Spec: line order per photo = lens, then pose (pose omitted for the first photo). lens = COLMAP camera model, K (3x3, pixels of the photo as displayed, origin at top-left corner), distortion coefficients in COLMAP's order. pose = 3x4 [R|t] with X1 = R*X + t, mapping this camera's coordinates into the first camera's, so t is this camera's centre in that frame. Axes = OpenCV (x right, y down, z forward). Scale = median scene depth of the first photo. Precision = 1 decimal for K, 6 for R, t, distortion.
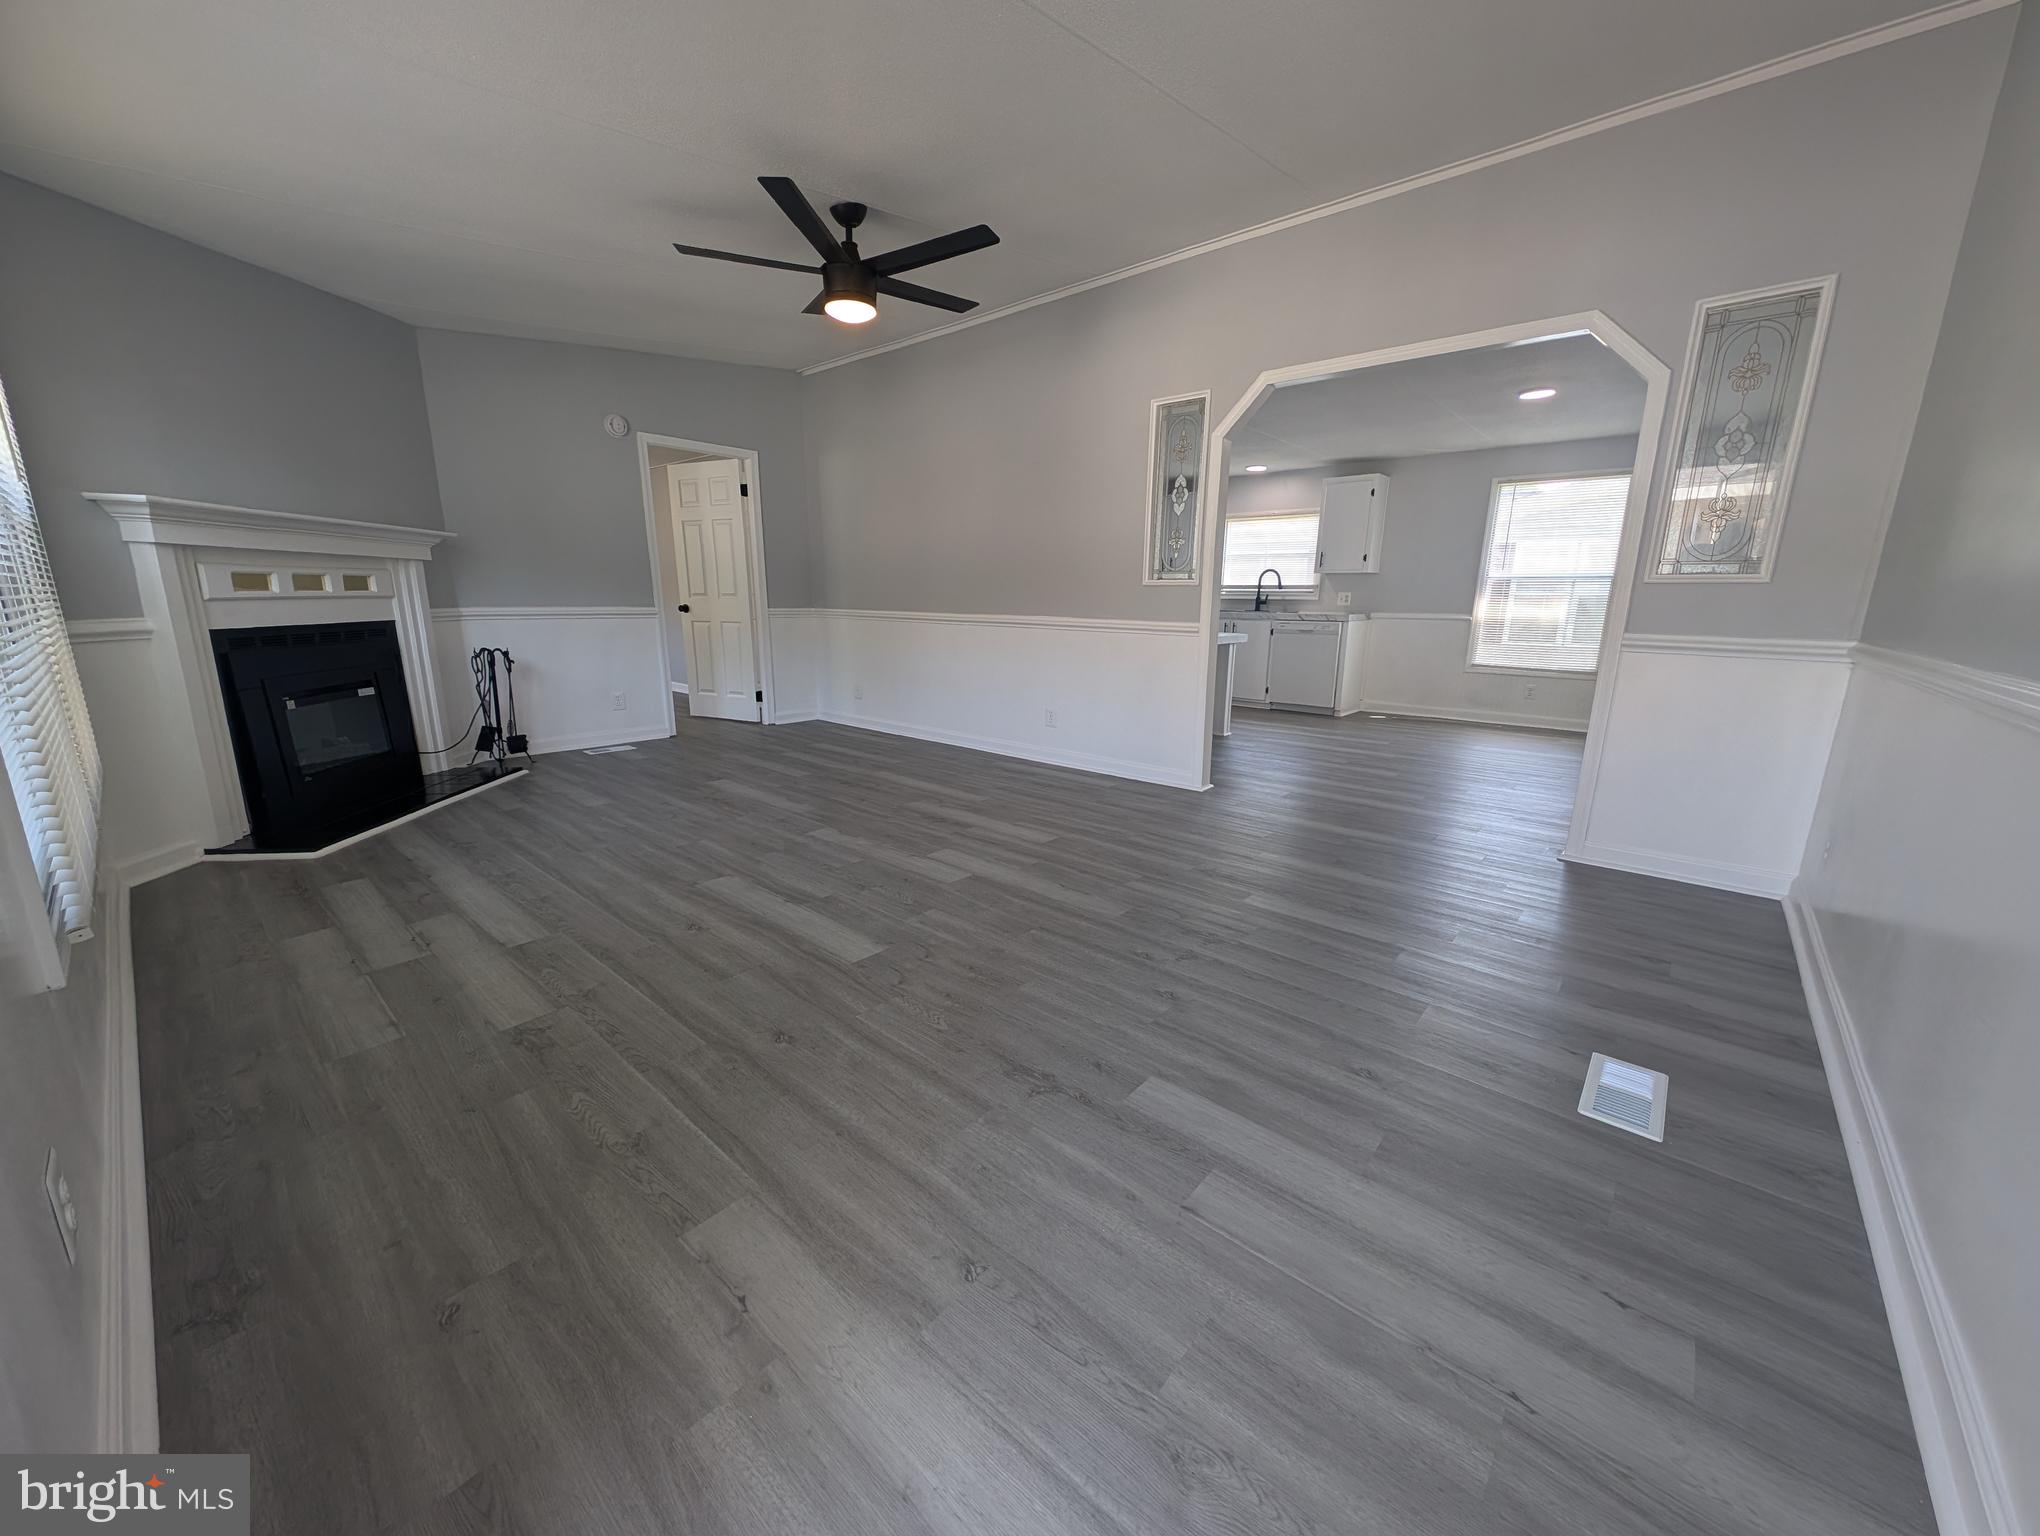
lens RADIAL K [[770.6, 0, 1019.1], [0, 770.6, 774.6], [0, 0, 1]] dist [0.007093, 0.000569]
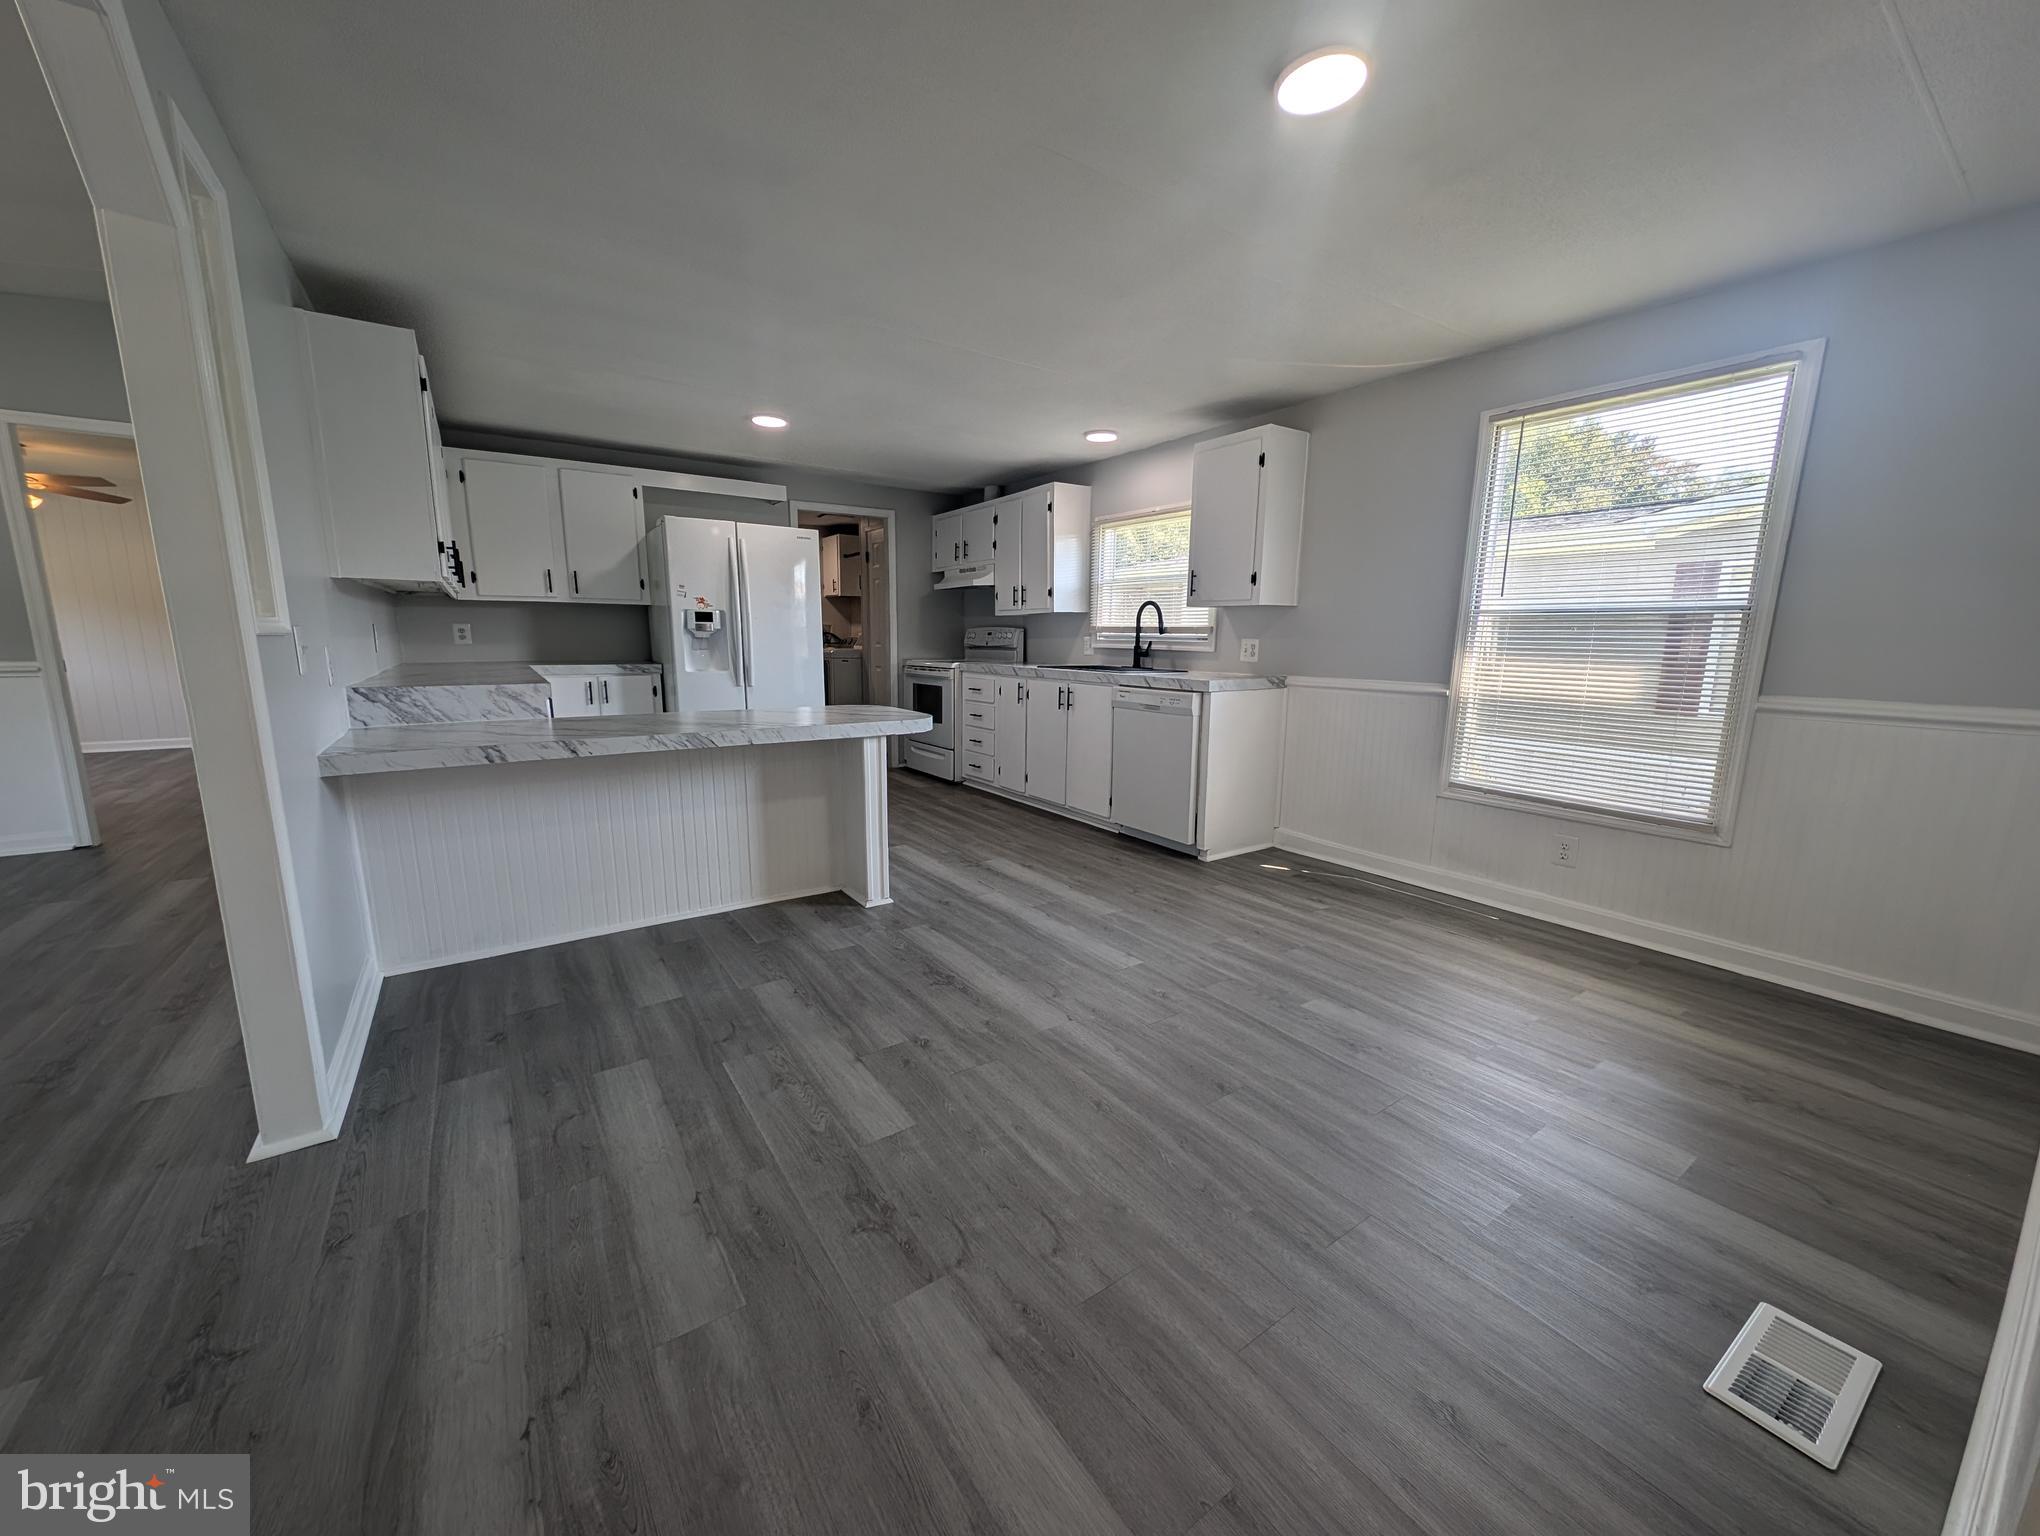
lens RADIAL K [[770.6, 0, 1018.5], [0, 770.6, 765.7], [0, 0, 1]] dist [0.007093, 0.000569]
pose [[0.970388, 0.039968, -0.238221, 0.405347], [-0.054526, 0.997005, -0.054837, -0.103860], [0.235316, 0.066203, 0.969662, 0.418760]]
